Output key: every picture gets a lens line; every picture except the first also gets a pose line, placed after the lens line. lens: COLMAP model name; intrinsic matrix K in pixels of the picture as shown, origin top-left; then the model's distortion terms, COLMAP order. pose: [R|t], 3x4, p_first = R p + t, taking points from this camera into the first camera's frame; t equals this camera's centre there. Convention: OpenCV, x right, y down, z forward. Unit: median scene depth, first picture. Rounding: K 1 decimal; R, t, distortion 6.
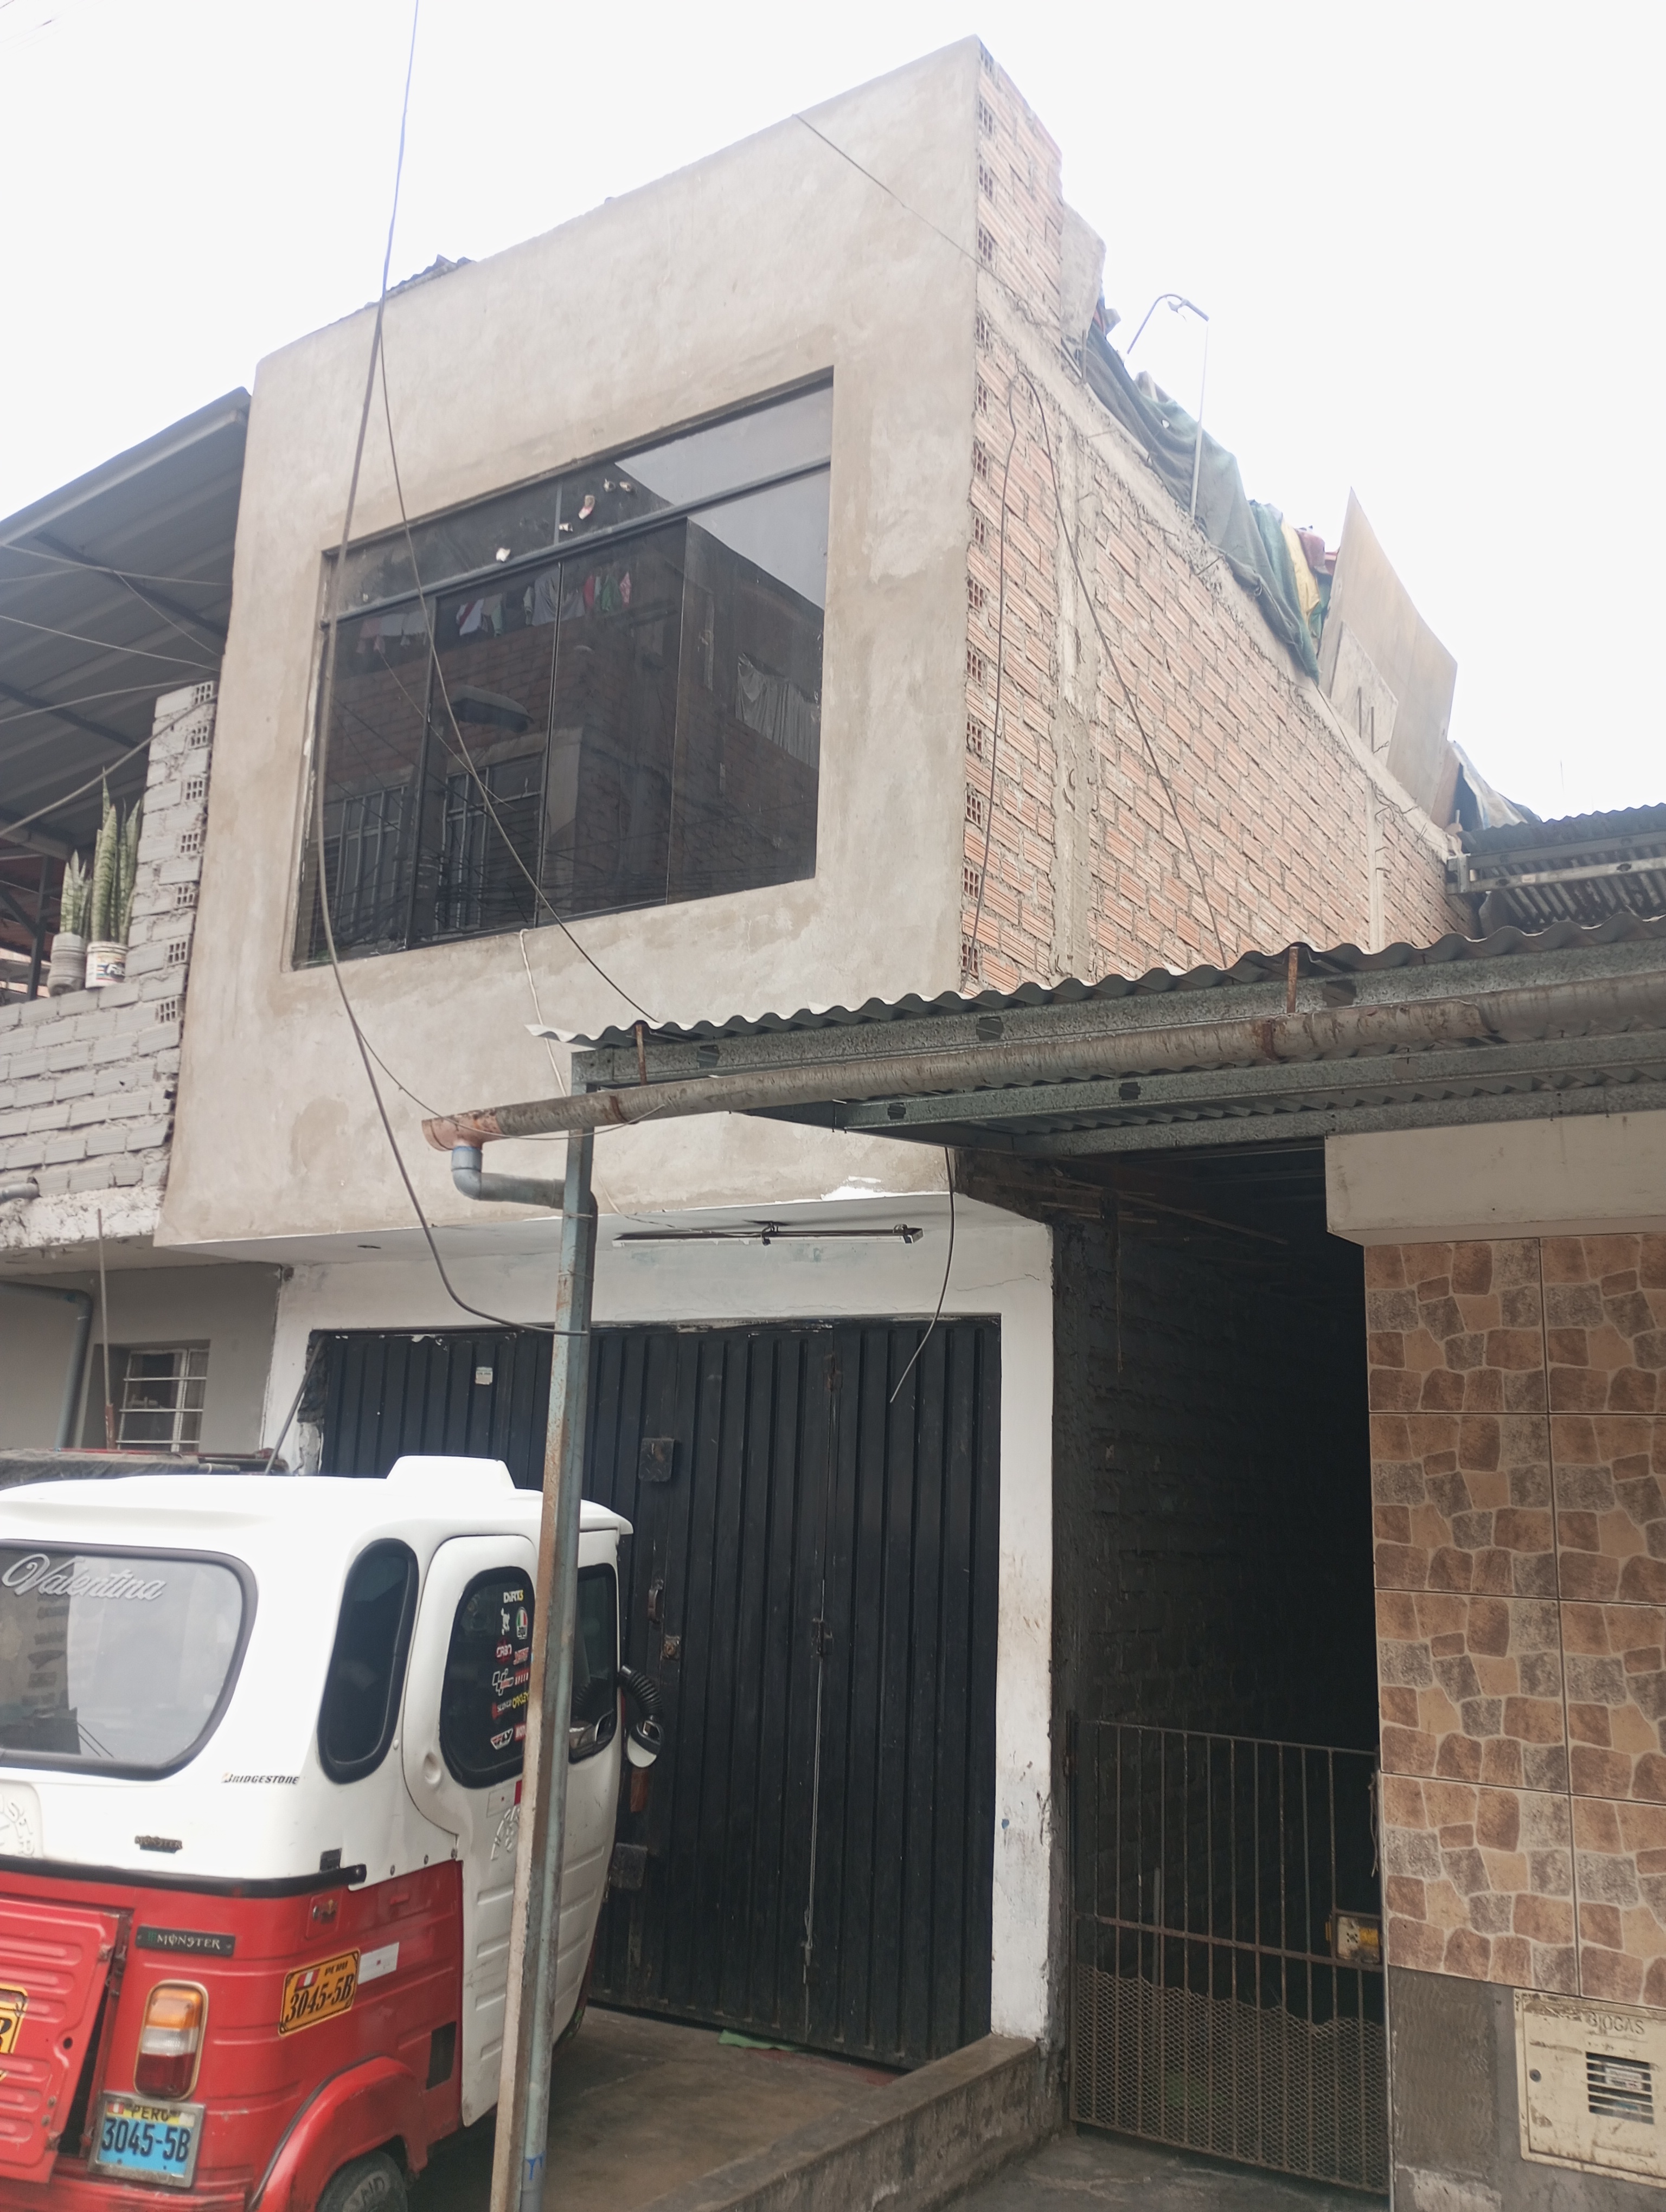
lens RADIAL K [[1876.3, 0, 832.5], [0, 1876.3, 1102.7], [0, 0, 1]] dist [0.085354, -0.084728]
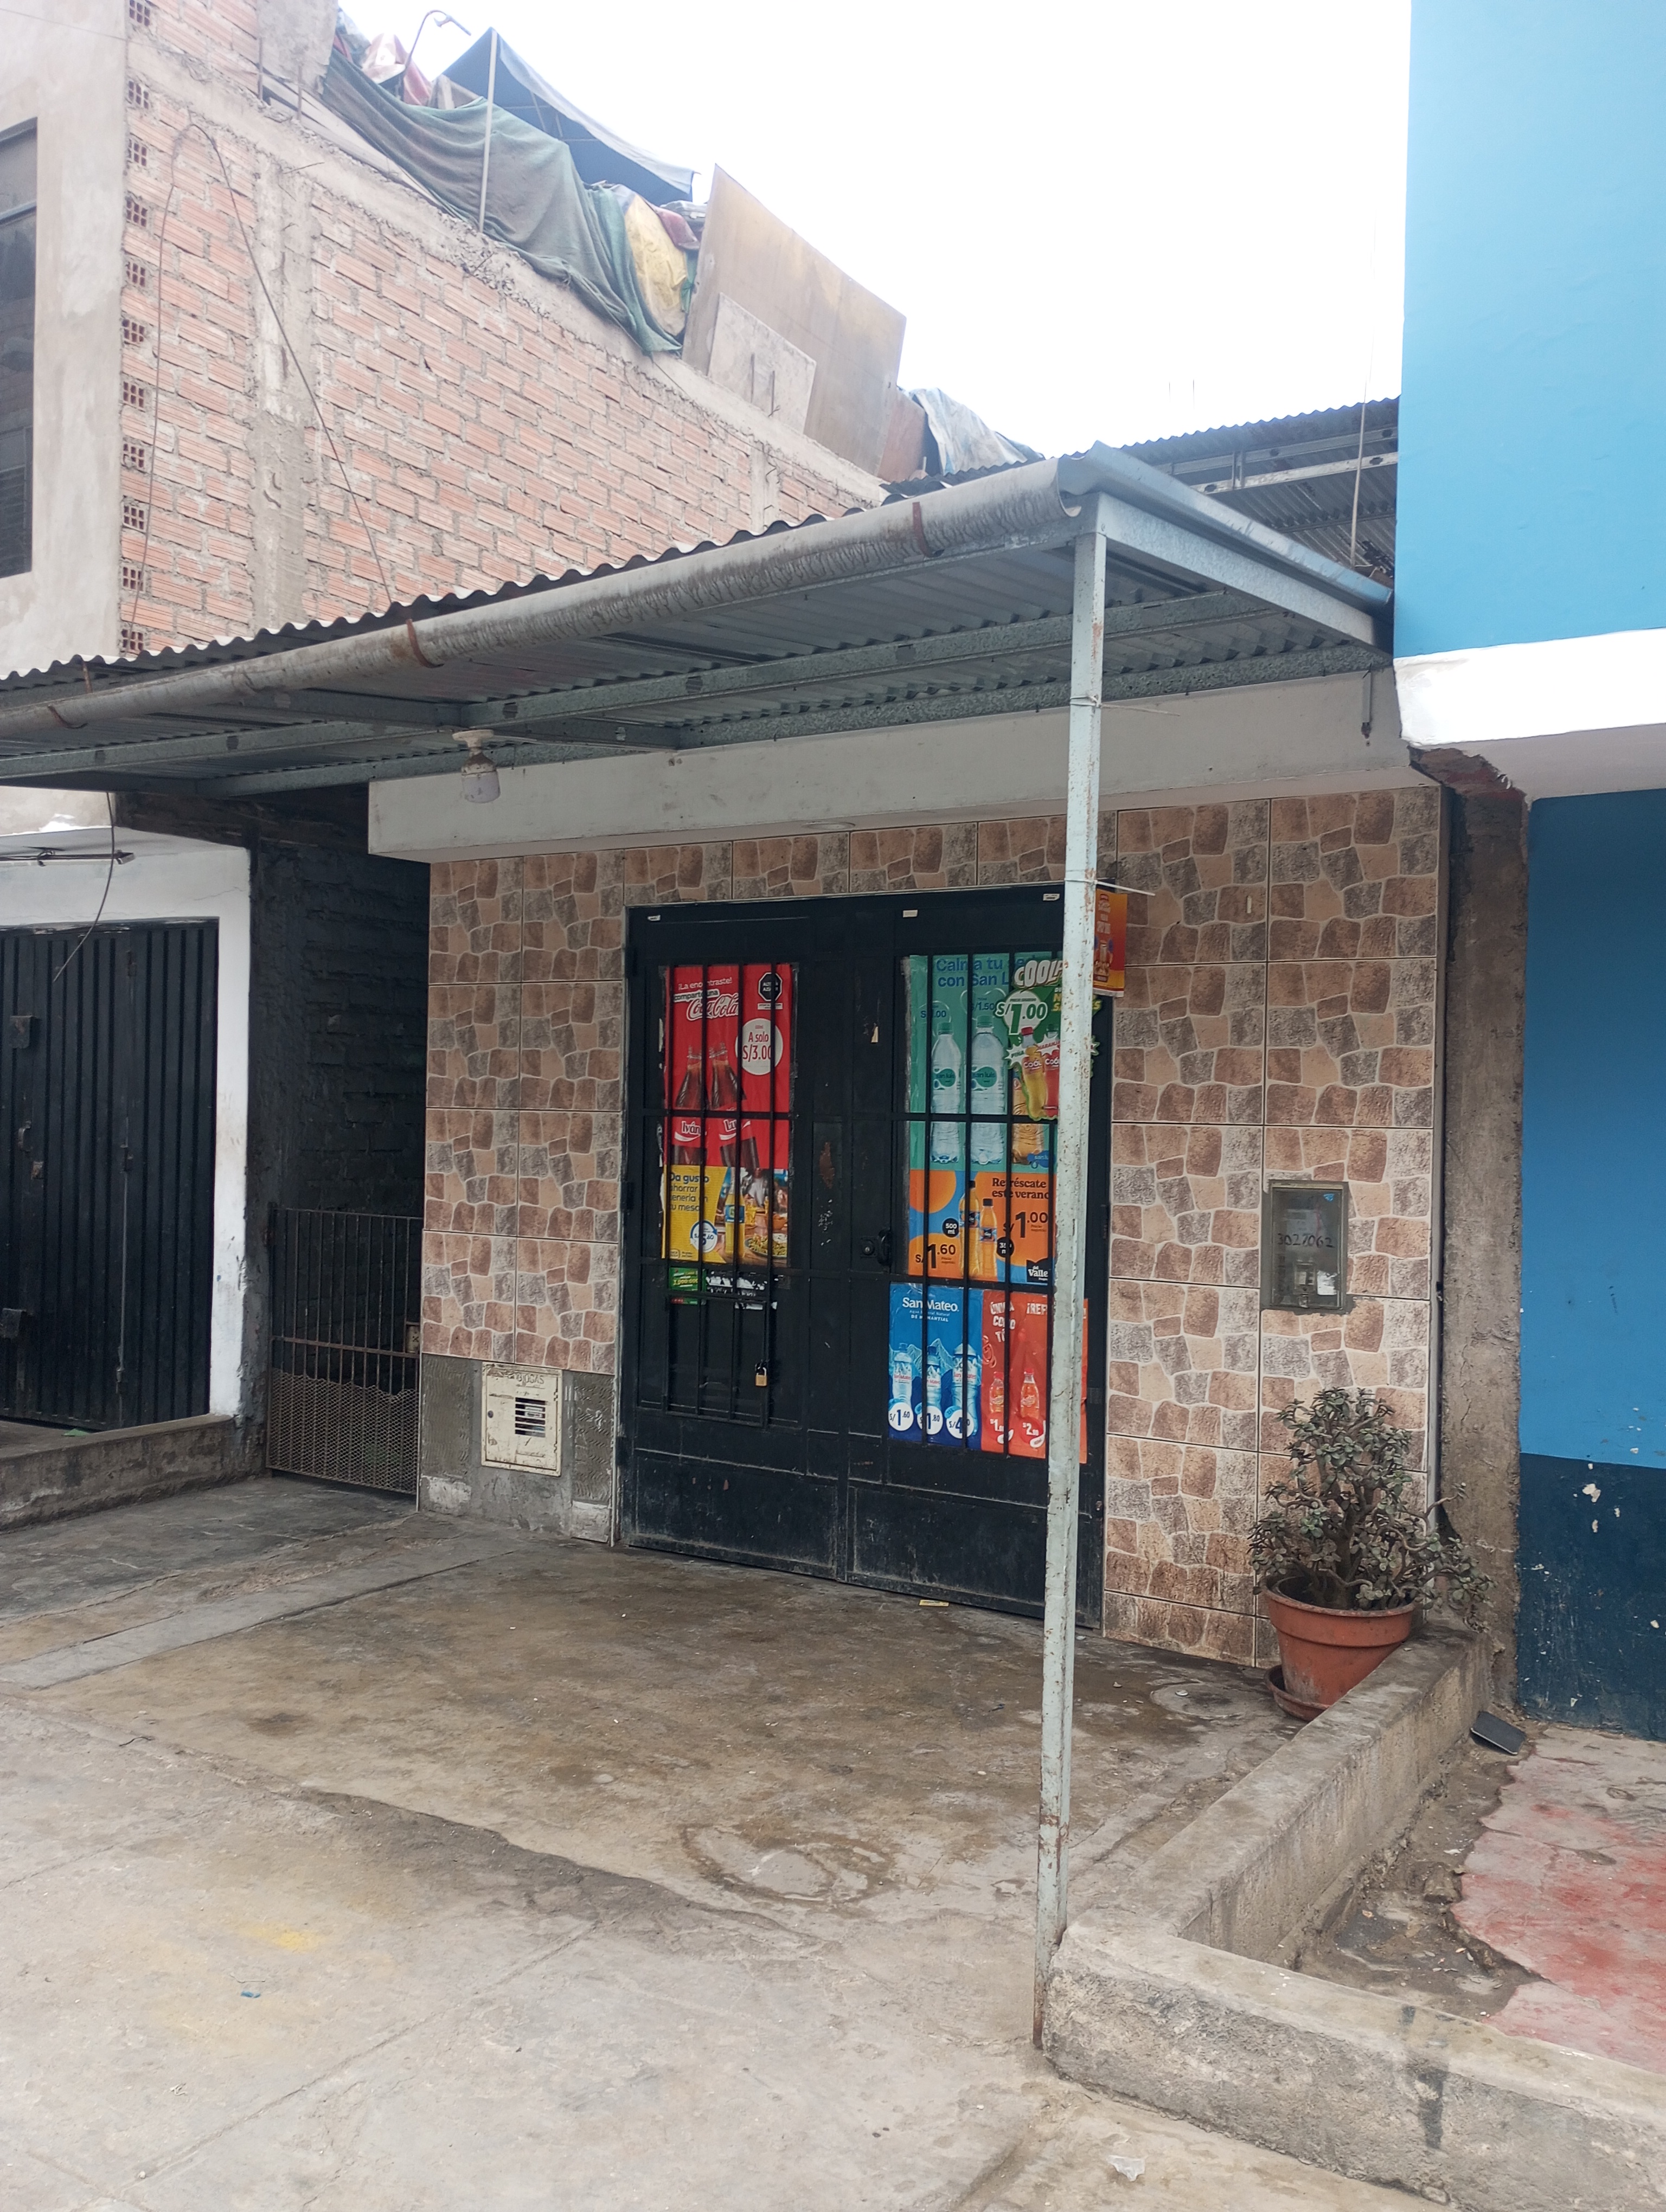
lens RADIAL K [[1876.3, 0, 822.9], [0, 1876.3, 1116.4], [0, 0, 1]] dist [0.085354, -0.084728]
pose [[0.999896, -0.014450, -0.000031, 0.527274], [0.014116, 0.976354, 0.215717, -0.032192], [-0.003087, -0.215695, 0.976456, -0.335846]]
